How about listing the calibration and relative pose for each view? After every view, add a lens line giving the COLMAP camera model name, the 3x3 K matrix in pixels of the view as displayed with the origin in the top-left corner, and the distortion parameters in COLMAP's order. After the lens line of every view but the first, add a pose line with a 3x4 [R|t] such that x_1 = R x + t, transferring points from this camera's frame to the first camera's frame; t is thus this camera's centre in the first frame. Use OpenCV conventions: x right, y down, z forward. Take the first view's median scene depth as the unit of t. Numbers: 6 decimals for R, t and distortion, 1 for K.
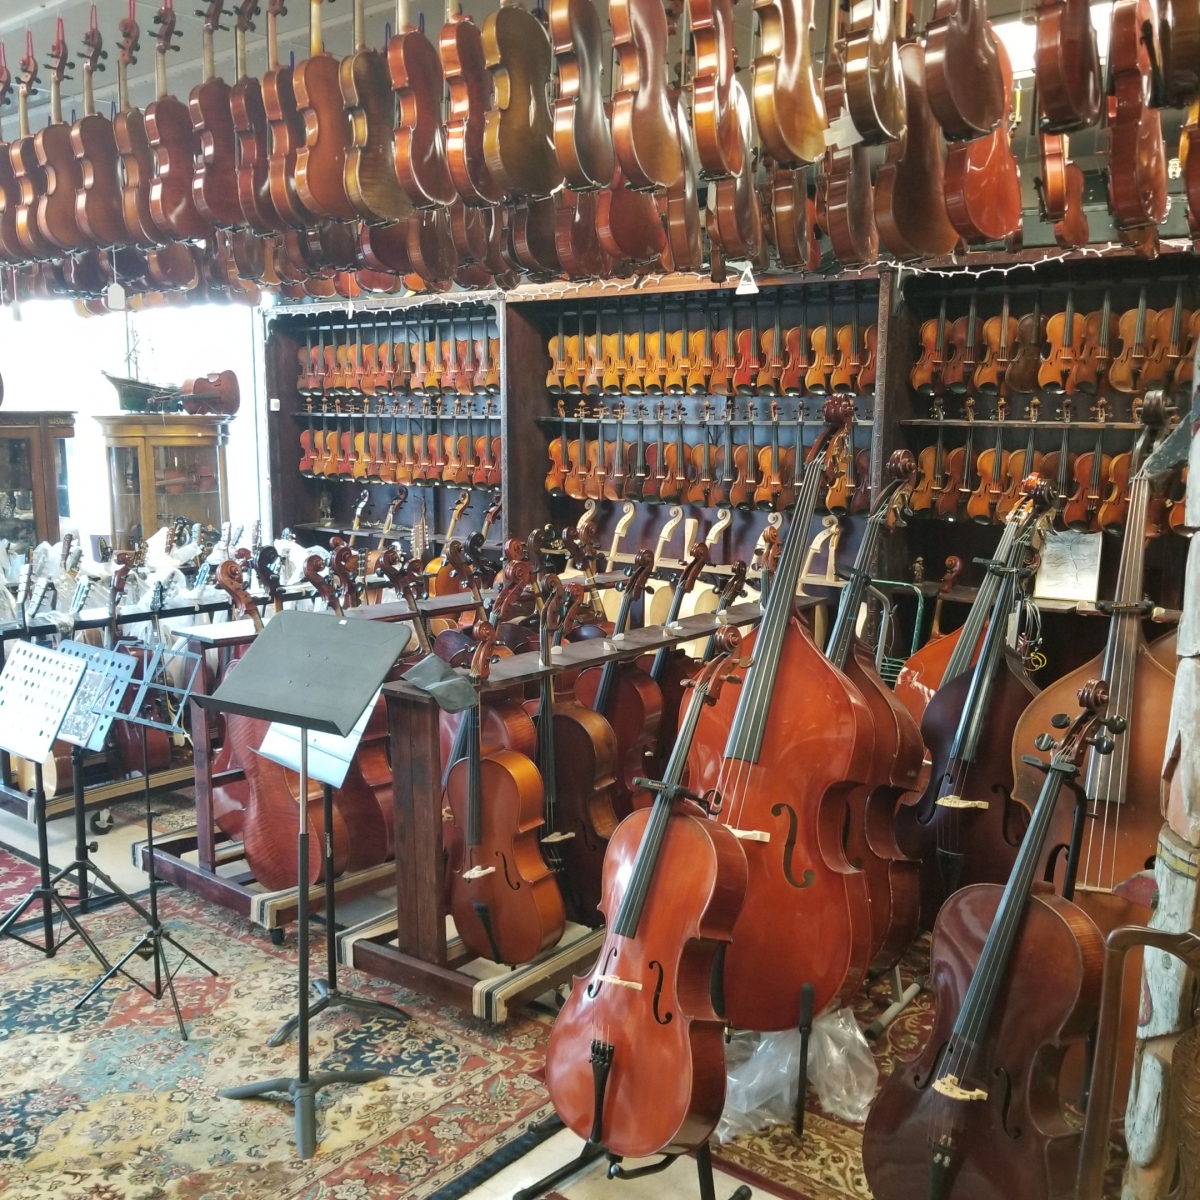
lens RADIAL K [[1246.7, 0, 600.0], [0, 1246.7, 600.0], [0, 0, 1]] dist [0.141840, -0.290442]
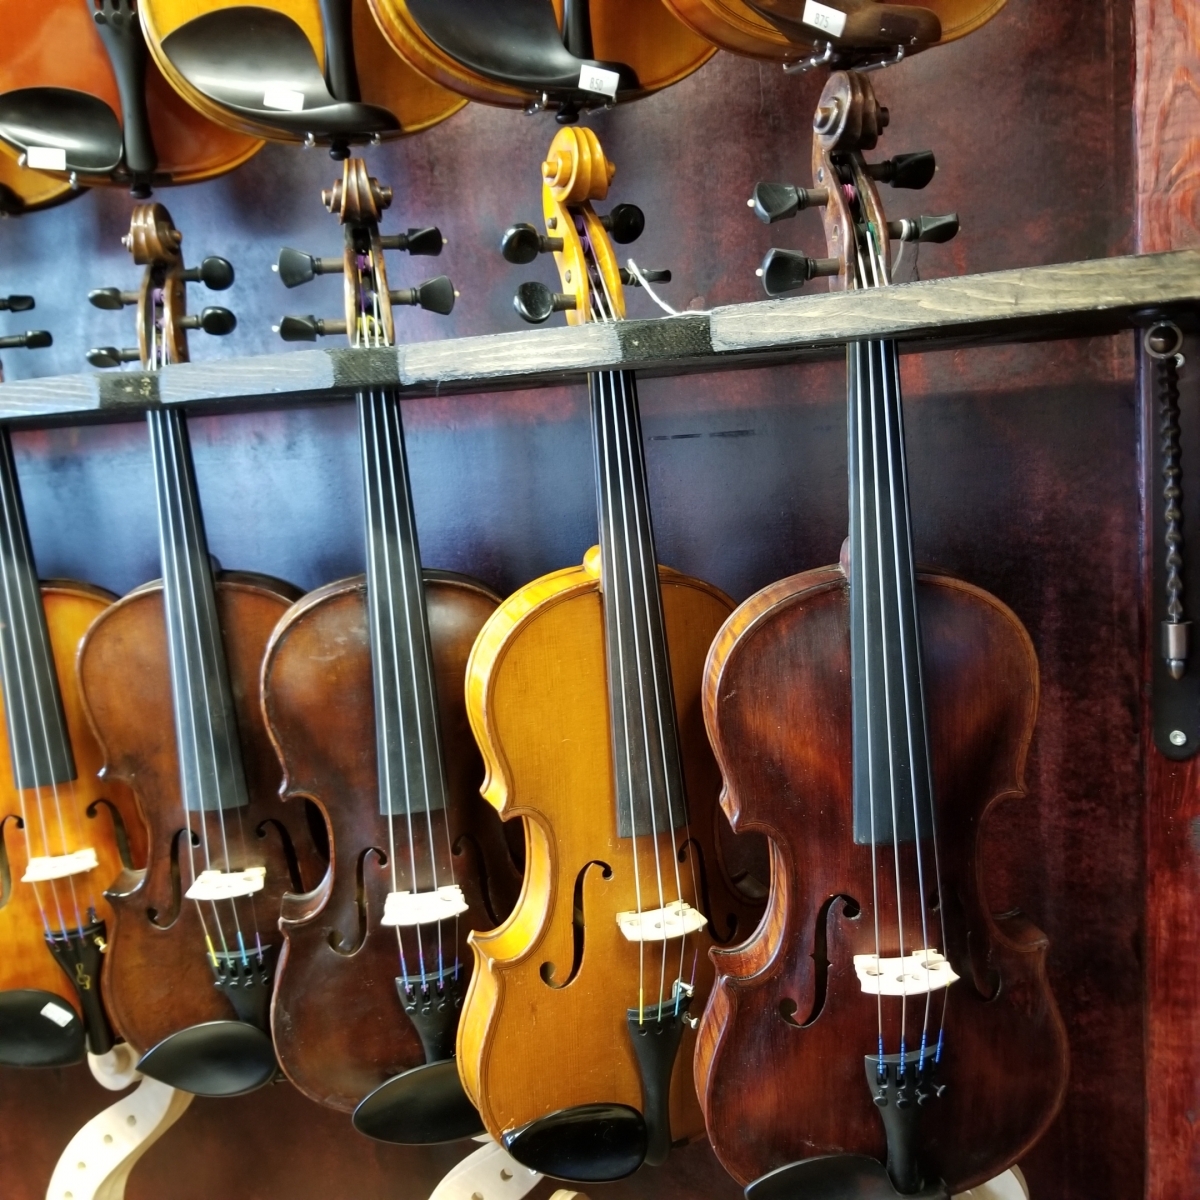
lens RADIAL K [[1241.0, 0, 616.9], [0, 1241.0, 599.7], [0, 0, 1]] dist [0.130503, -0.262562]
pose [[0.951808, -0.107223, 0.287341, 0.150808], [0.114800, 0.993342, -0.009600, -0.106315], [-0.284399, 0.042124, 0.957780, 0.802351]]
